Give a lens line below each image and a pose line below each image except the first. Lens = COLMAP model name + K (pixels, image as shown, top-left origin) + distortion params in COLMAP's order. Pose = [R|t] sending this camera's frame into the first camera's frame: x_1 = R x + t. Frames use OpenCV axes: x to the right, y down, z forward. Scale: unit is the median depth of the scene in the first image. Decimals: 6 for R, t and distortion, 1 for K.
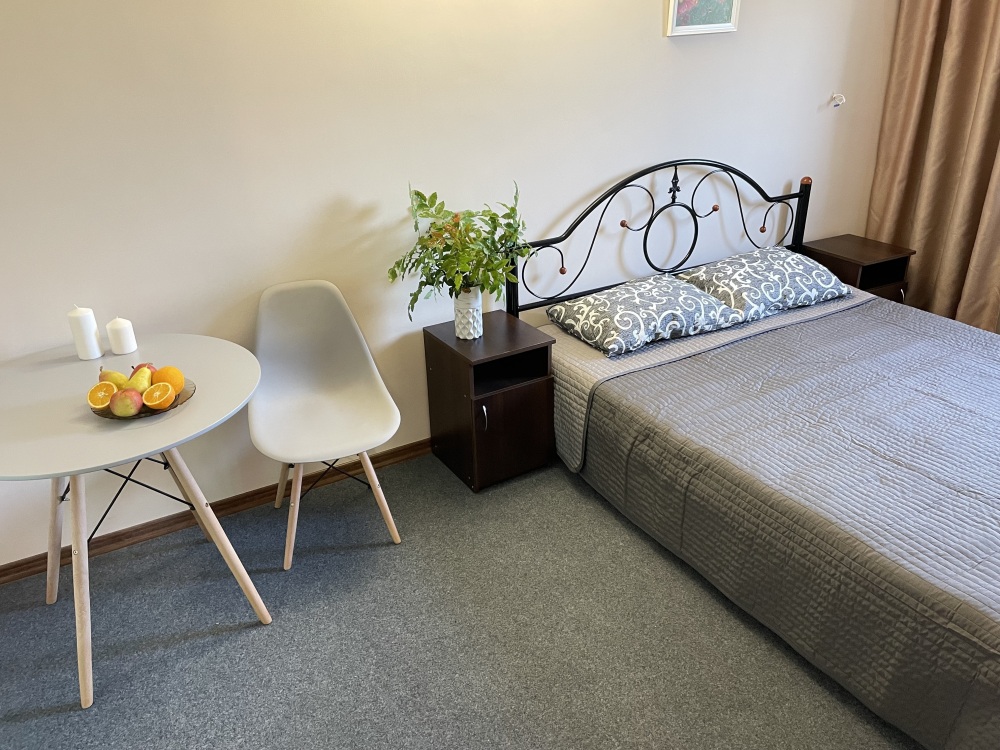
lens RADIAL K [[757.6, 0, 503.1], [0, 757.6, 363.4], [0, 0, 1]] dist [0.089771, -0.118225]
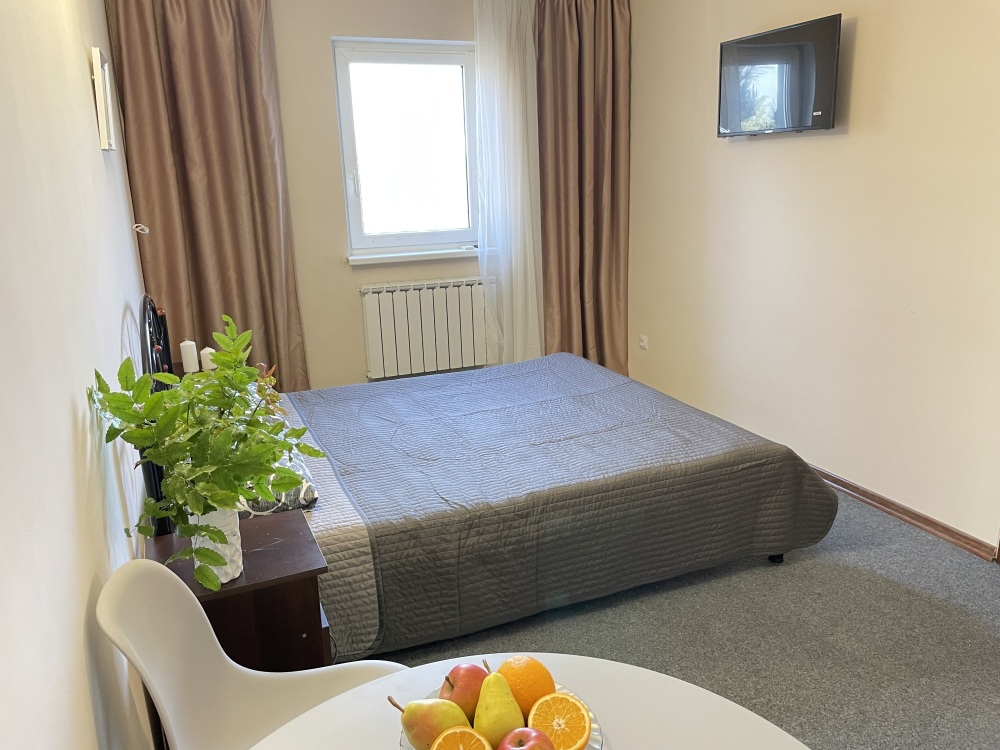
lens RADIAL K [[757.6, 0, 500.3], [0, 757.6, 364.4], [0, 0, 1]] dist [0.089771, -0.118225]
pose [[0.140503, -0.224721, 0.964240, -0.598817], [0.434424, 0.889137, 0.143916, -0.182019], [-0.889682, 0.398669, 0.222550, 0.606793]]
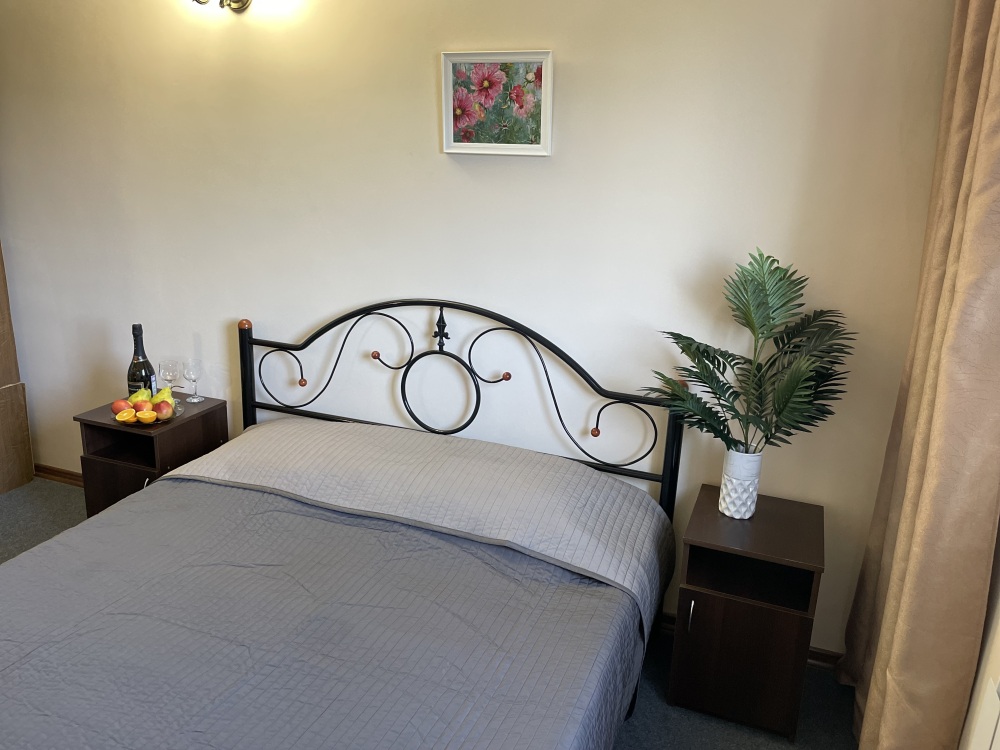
lens RADIAL K [[757.6, 0, 499.0], [0, 757.6, 380.6], [0, 0, 1]] dist [0.089771, -0.118225]
pose [[0.627945, 0.269478, -0.730114, 1.024578], [-0.373121, 0.927535, 0.021436, -0.264911], [0.682982, 0.258961, 0.682989, 0.603282]]
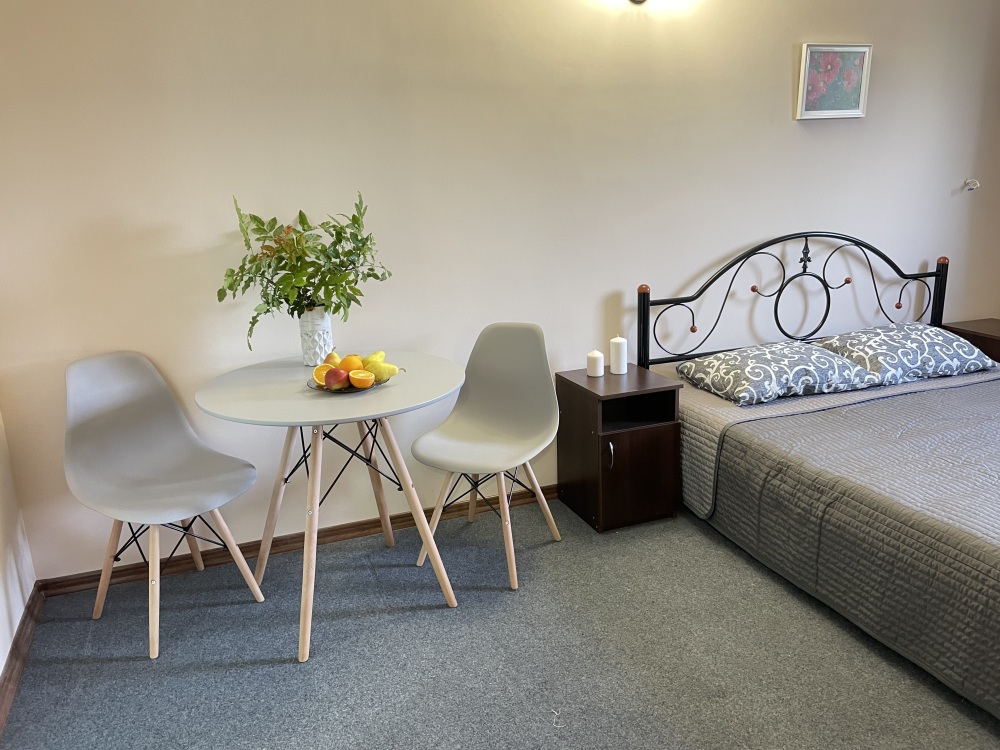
lens RADIAL K [[757.6, 0, 511.2], [0, 757.6, 361.6], [0, 0, 1]] dist [0.089771, -0.118225]
pose [[0.988079, 0.029652, -0.151062, -0.011072], [-0.056298, 0.982904, -0.175302, 0.135455], [0.143281, 0.181717, 0.972856, -0.054141]]
